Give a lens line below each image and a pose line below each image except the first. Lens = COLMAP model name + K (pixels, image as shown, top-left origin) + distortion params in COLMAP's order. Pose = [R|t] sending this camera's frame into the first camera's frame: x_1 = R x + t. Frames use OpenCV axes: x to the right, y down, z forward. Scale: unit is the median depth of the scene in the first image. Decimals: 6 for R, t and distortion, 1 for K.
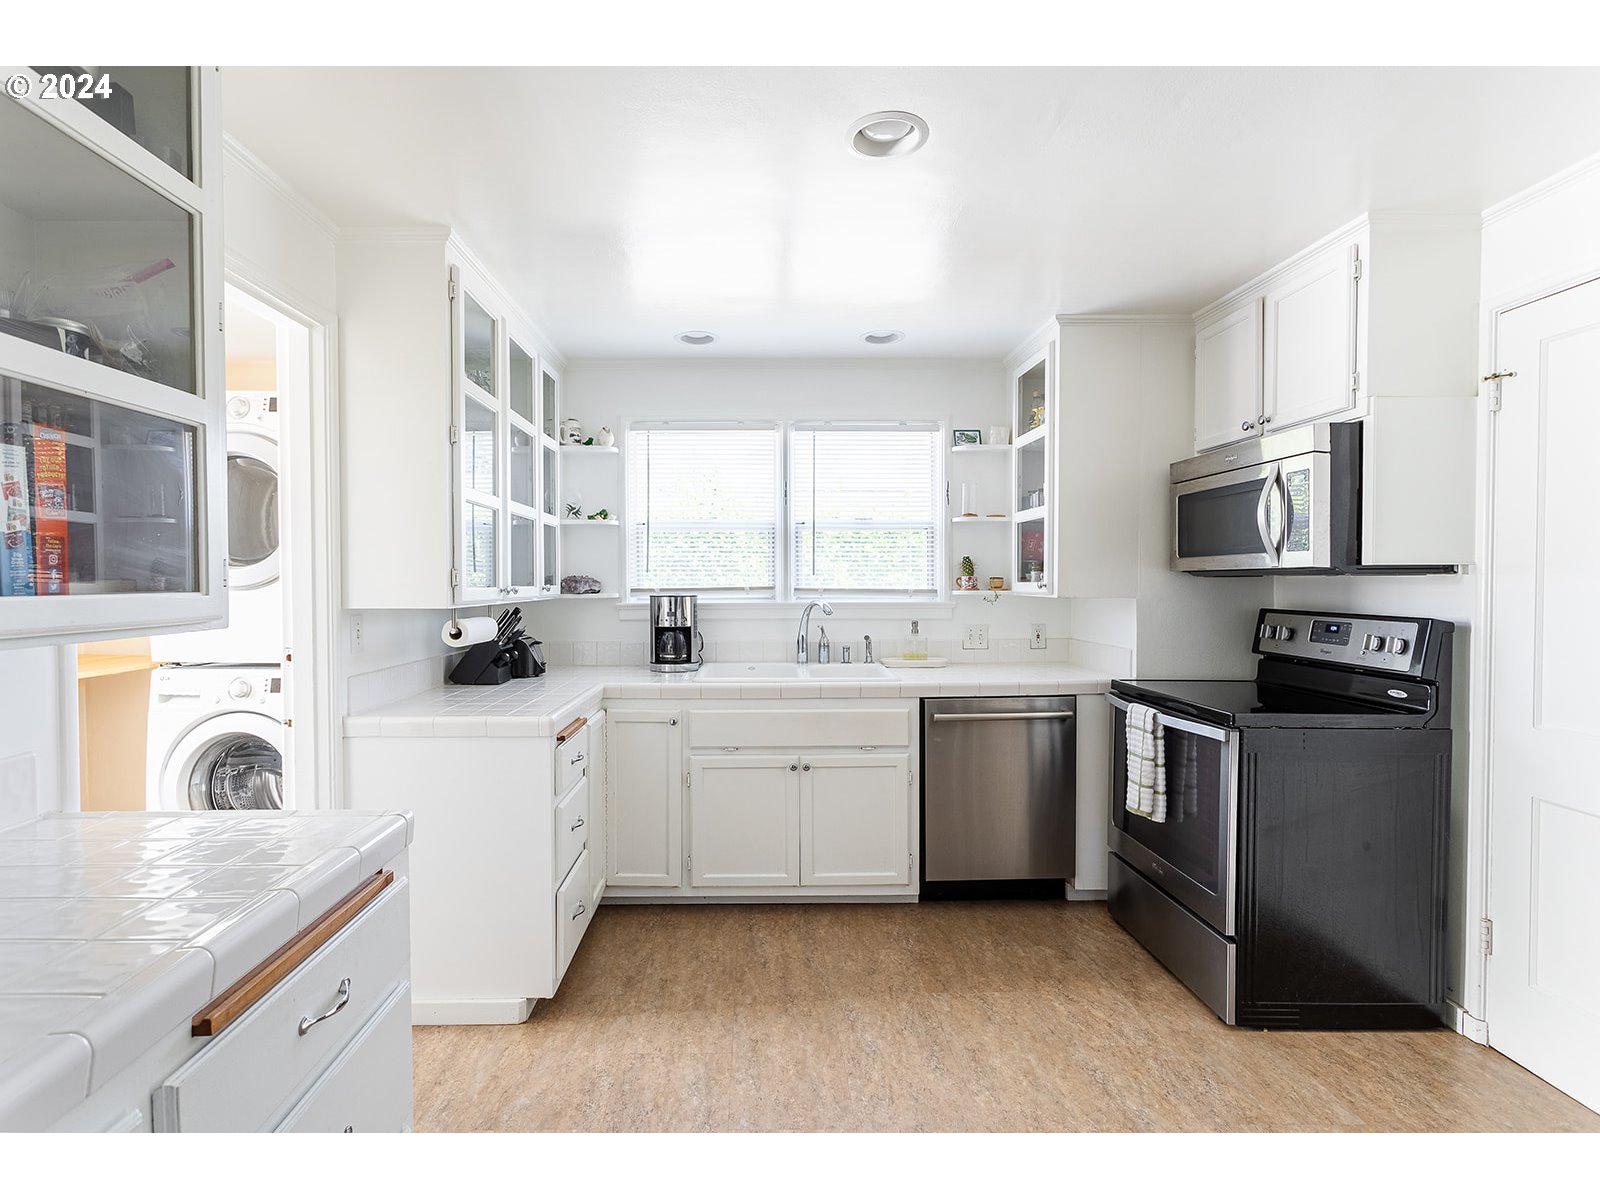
lens RADIAL K [[777.0, 0, 779.7], [0, 777.0, 579.5], [0, 0, 1]] dist [-0.001113, -0.000149]
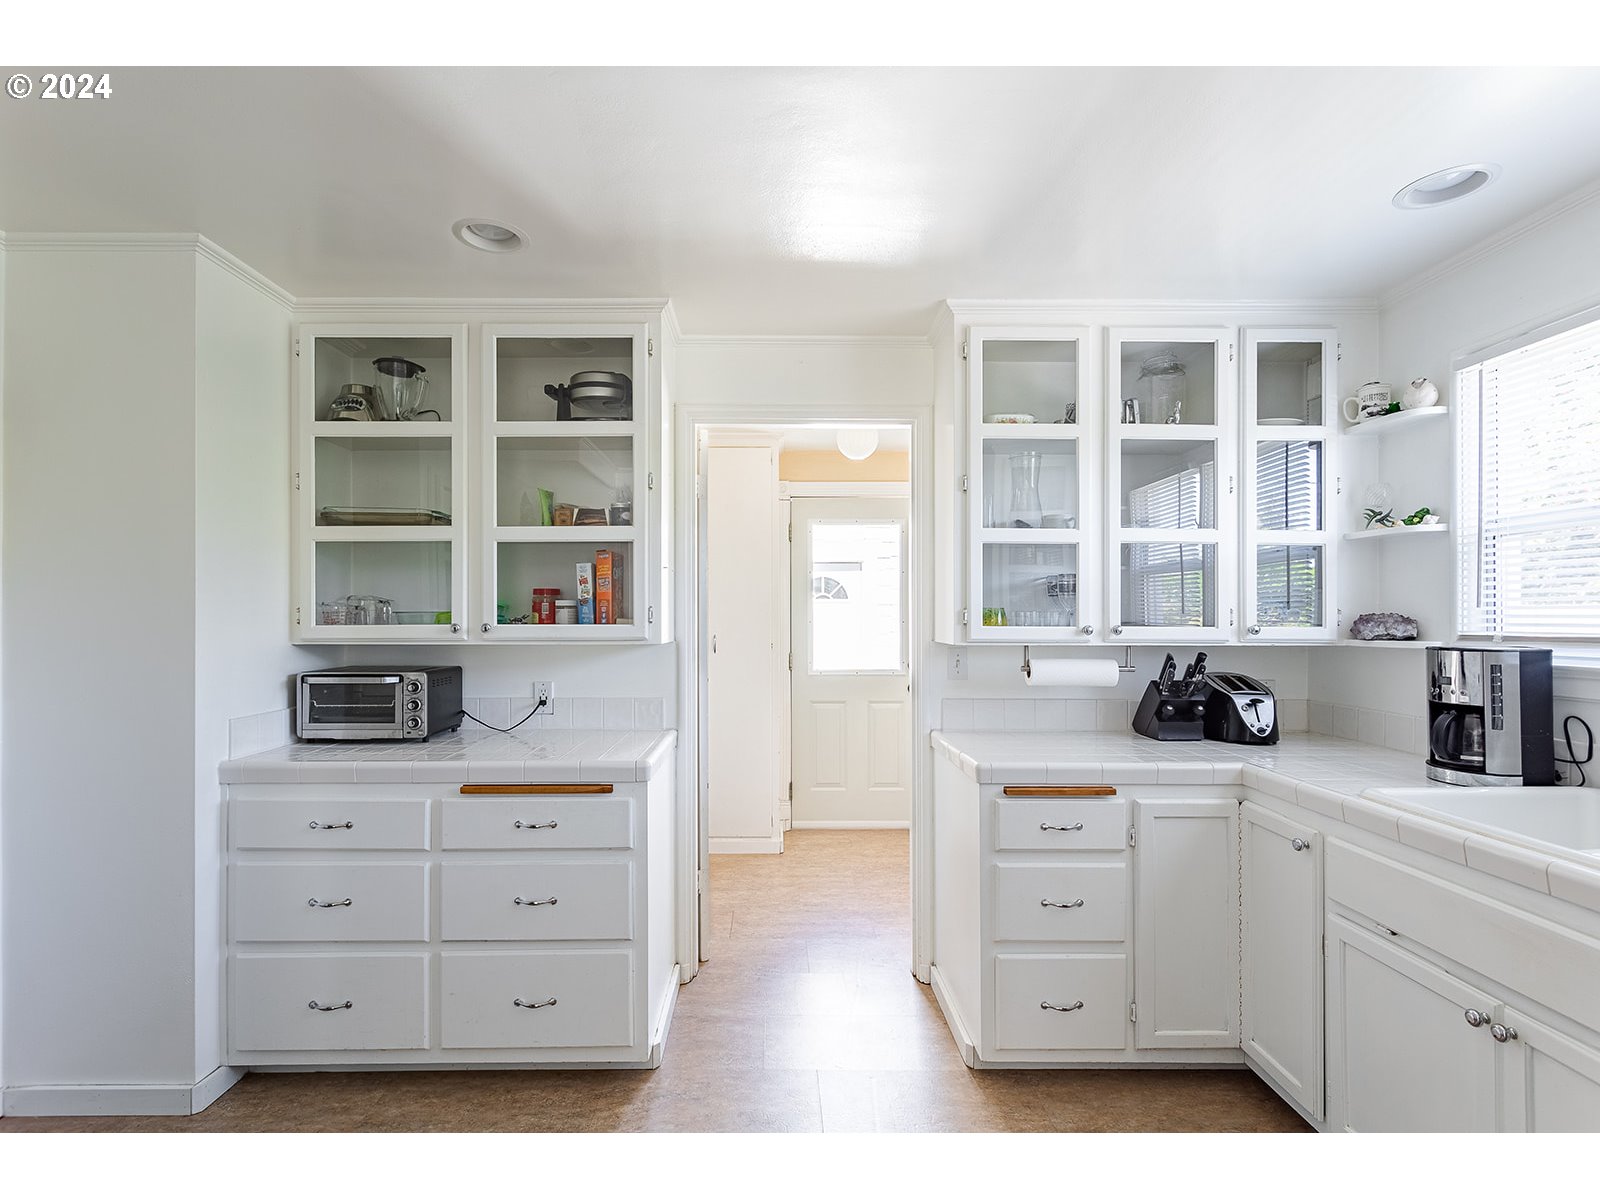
lens RADIAL K [[768.8, 0, 772.6], [0, 768.8, 611.3], [0, 0, 1]] dist [-0.000155, 0.000324]
pose [[-0.012982, -0.003284, -0.999910, 0.410215], [0.000445, 0.999994, -0.003290, -0.004361], [0.999916, -0.000488, -0.012980, 0.481555]]
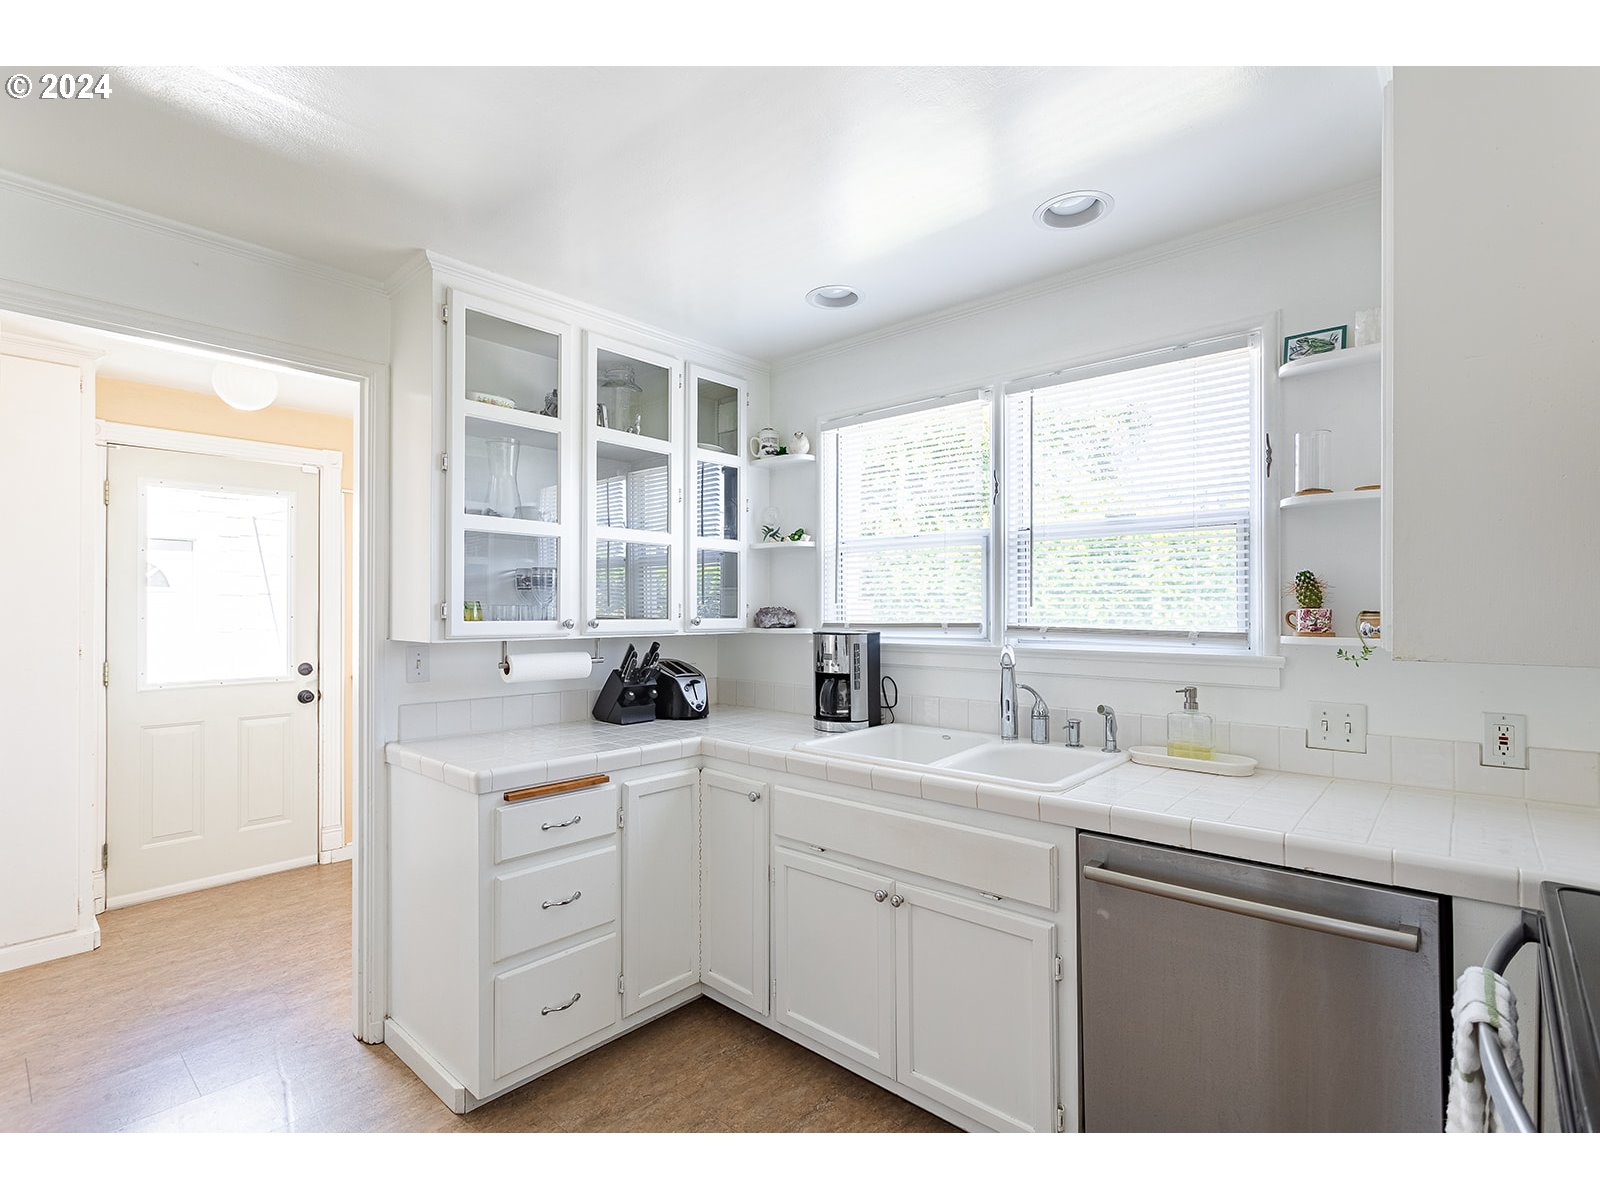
lens RADIAL K [[762.9, 0, 800.0], [0, 762.9, 600.0], [0, 0, 1]] dist [0.002474, 0.000317]
pose [[0.730089, -0.004528, -0.683337, 0.346061], [-0.000733, 0.999972, -0.007409, -0.006280], [0.683351, 0.005910, 0.730066, 0.394576]]
